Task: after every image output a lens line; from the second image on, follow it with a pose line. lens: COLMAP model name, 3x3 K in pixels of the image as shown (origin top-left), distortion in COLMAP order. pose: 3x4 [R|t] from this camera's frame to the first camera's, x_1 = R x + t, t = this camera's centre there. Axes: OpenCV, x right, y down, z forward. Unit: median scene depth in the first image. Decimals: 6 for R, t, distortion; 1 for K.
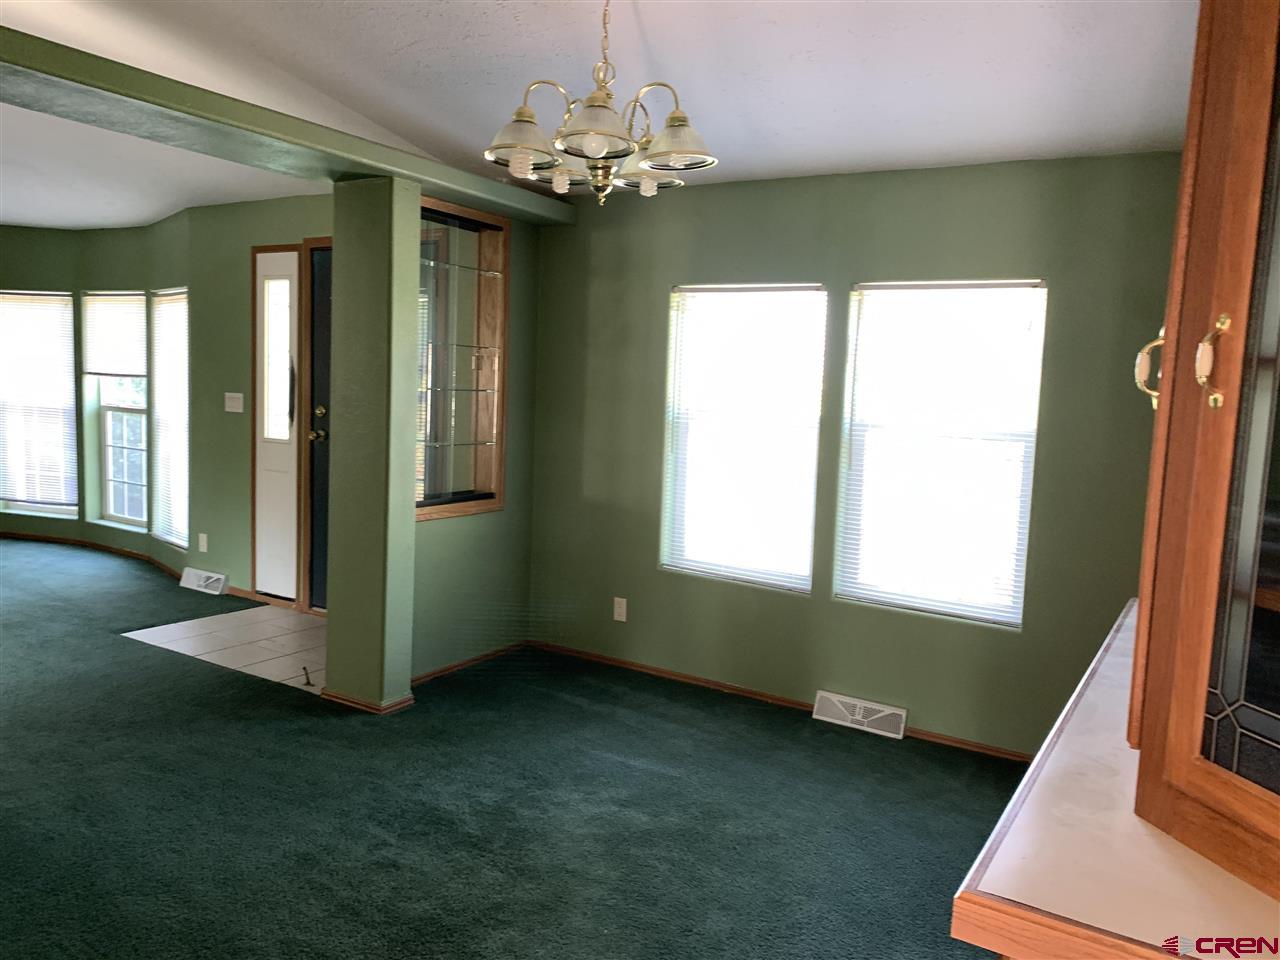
lens RADIAL K [[1056.4, 0, 640.0], [0, 1056.4, 480.0], [0, 0, 1]] dist [-0.001018, -0.002883]
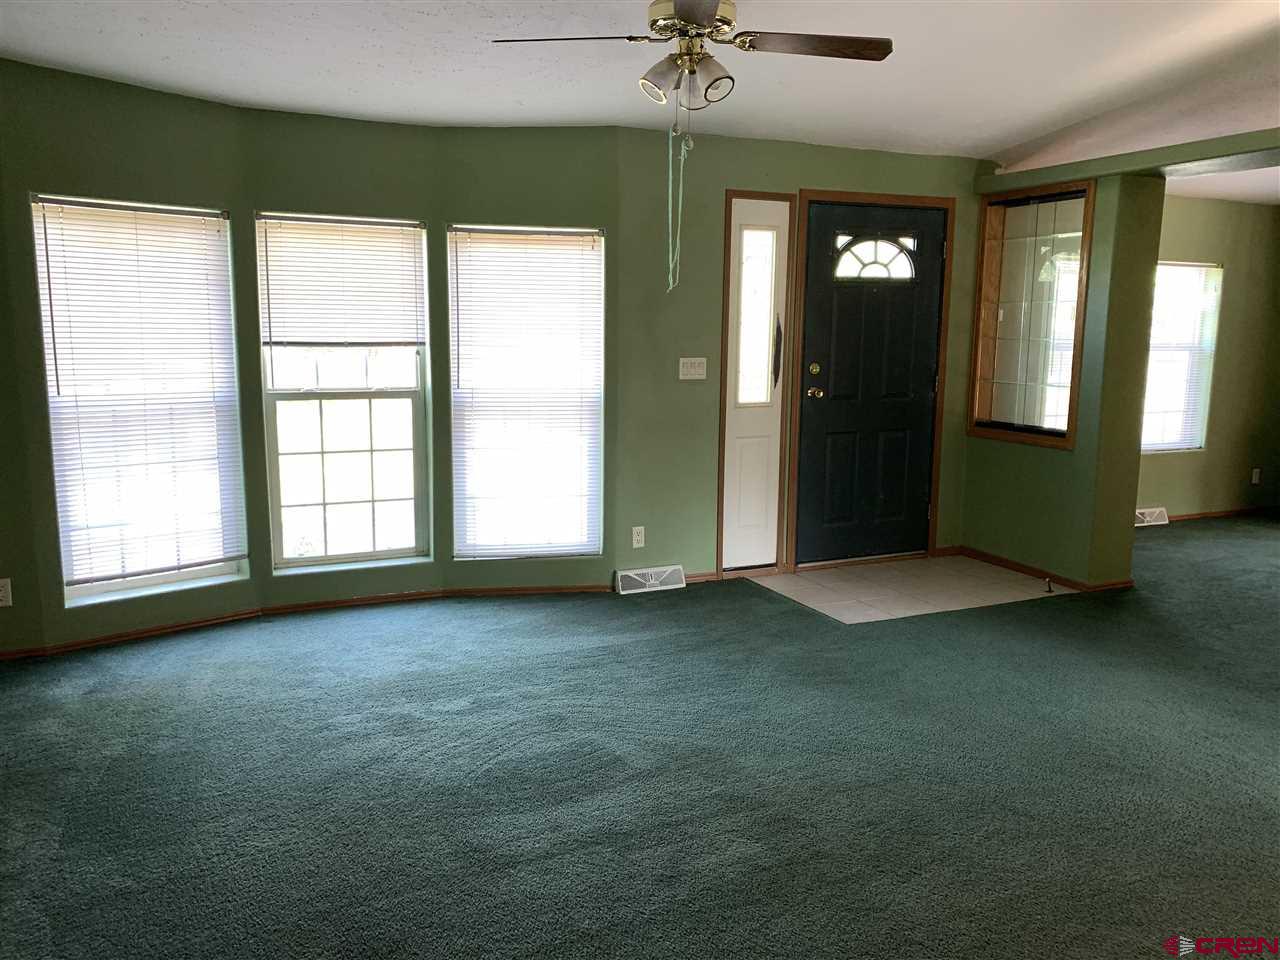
lens RADIAL K [[979.4, 0, 638.3], [0, 979.4, 473.7], [0, 0, 1]] dist [0.055447, -0.008887]
pose [[0.520799, -0.164059, 0.837767, -1.108593], [0.096647, 0.986382, 0.133082, -0.099144], [-0.848191, 0.011659, 0.529562, 0.607886]]
